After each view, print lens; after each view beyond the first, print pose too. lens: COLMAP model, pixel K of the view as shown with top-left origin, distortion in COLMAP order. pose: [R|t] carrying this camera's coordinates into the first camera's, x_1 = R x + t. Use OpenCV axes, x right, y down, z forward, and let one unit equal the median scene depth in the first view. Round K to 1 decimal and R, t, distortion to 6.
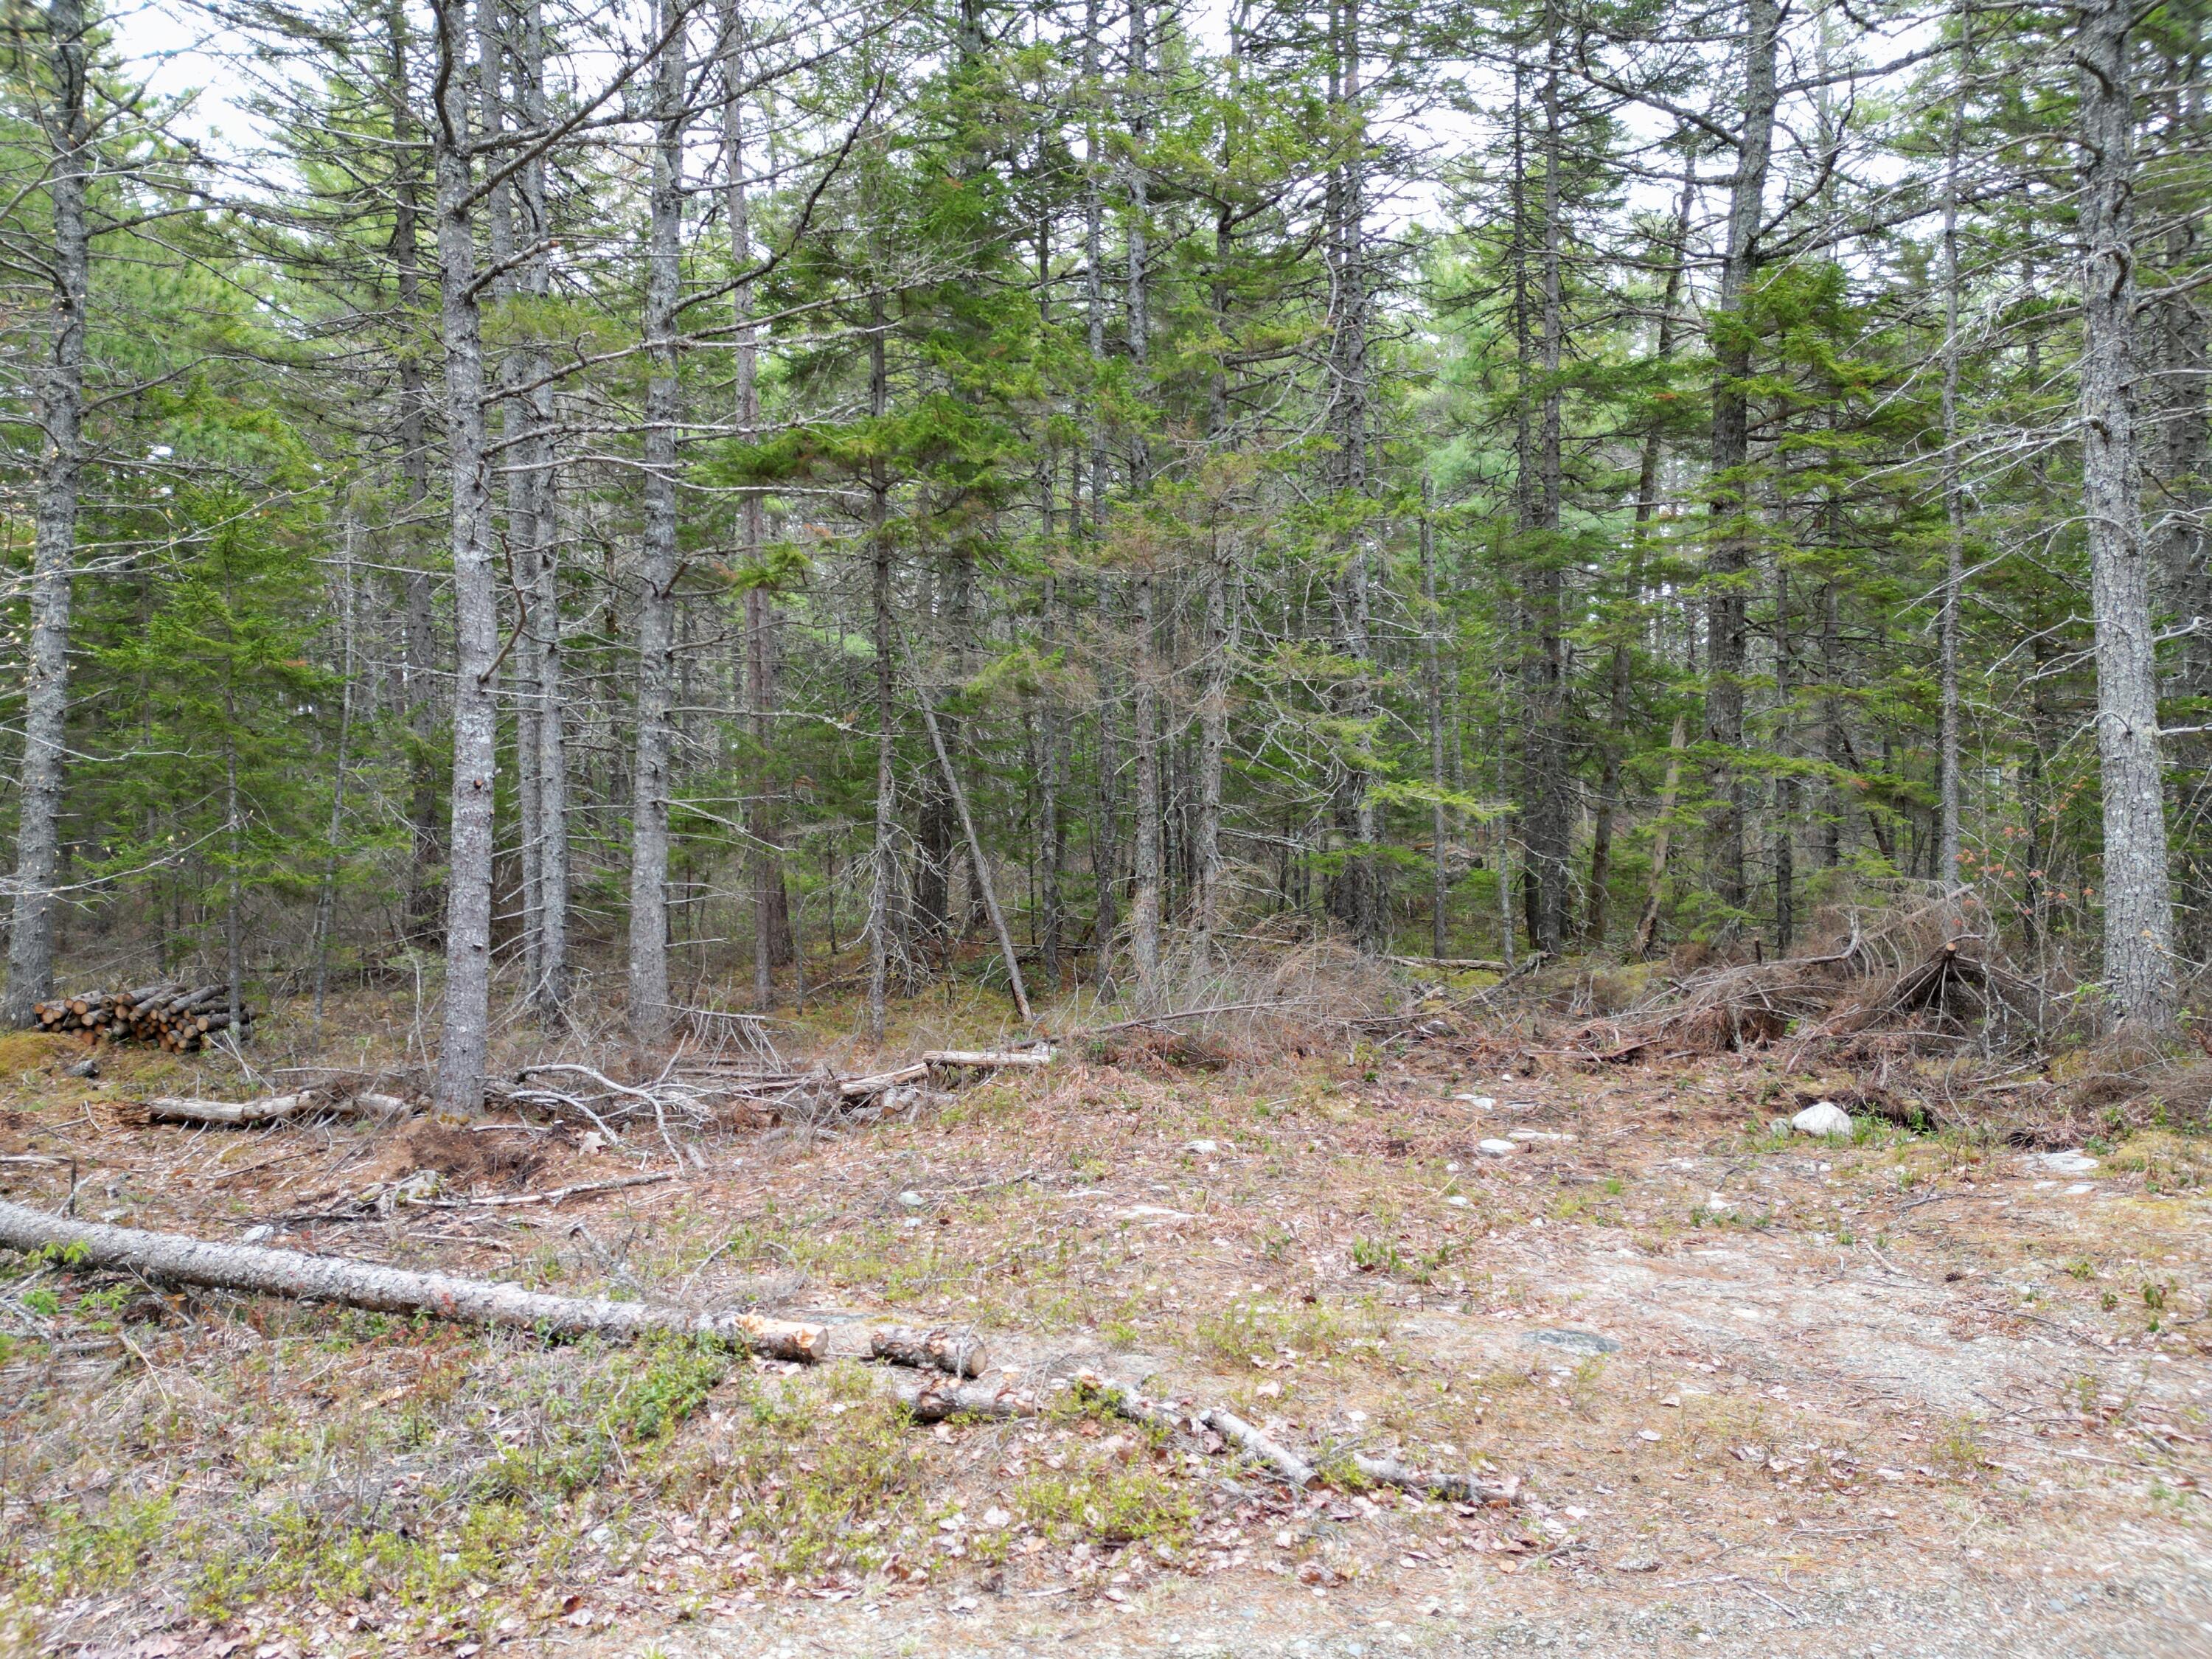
lens RADIAL K [[1529.2, 0, 1109.2], [0, 1529.2, 833.2], [0, 0, 1]] dist [0.061126, -0.054325]
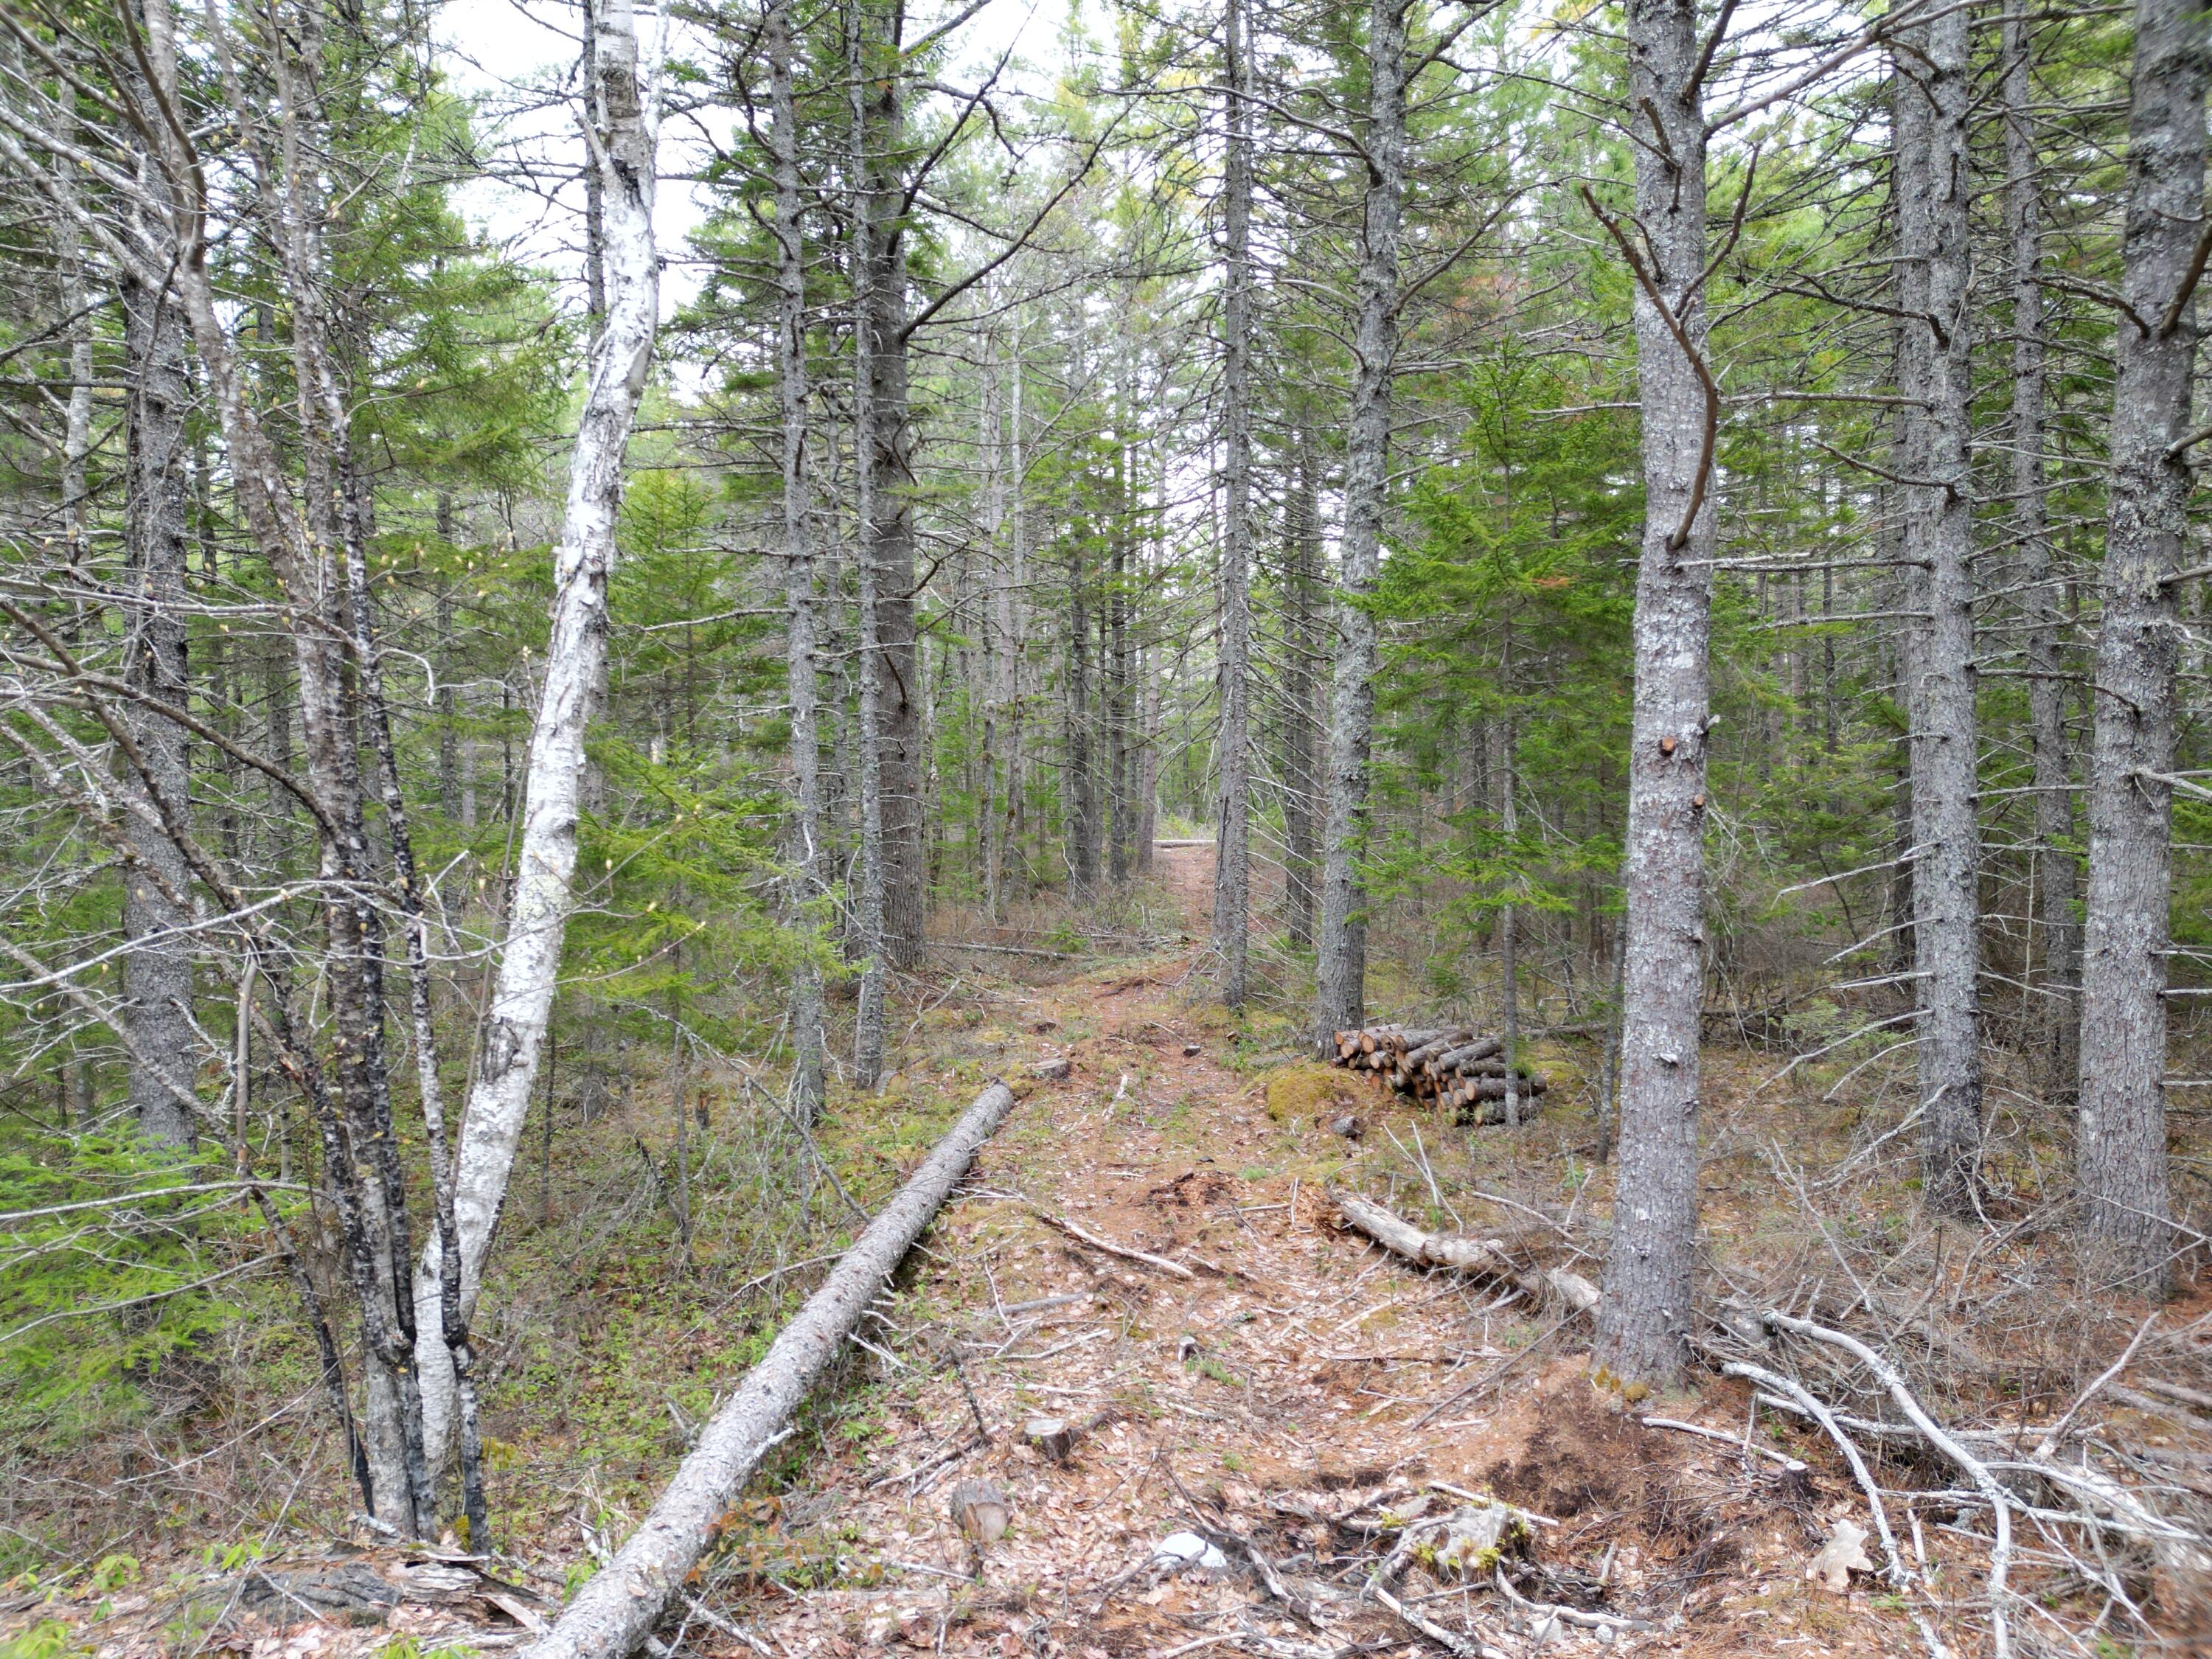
lens RADIAL K [[1529.2, 0, 1121.0], [0, 1529.2, 829.1], [0, 0, 1]] dist [0.061126, -0.054325]
pose [[0.540181, 0.009331, -0.841497, -0.061888], [-0.003884, 0.999956, 0.008595, -0.006980], [0.841540, -0.001374, 0.540193, 0.478495]]
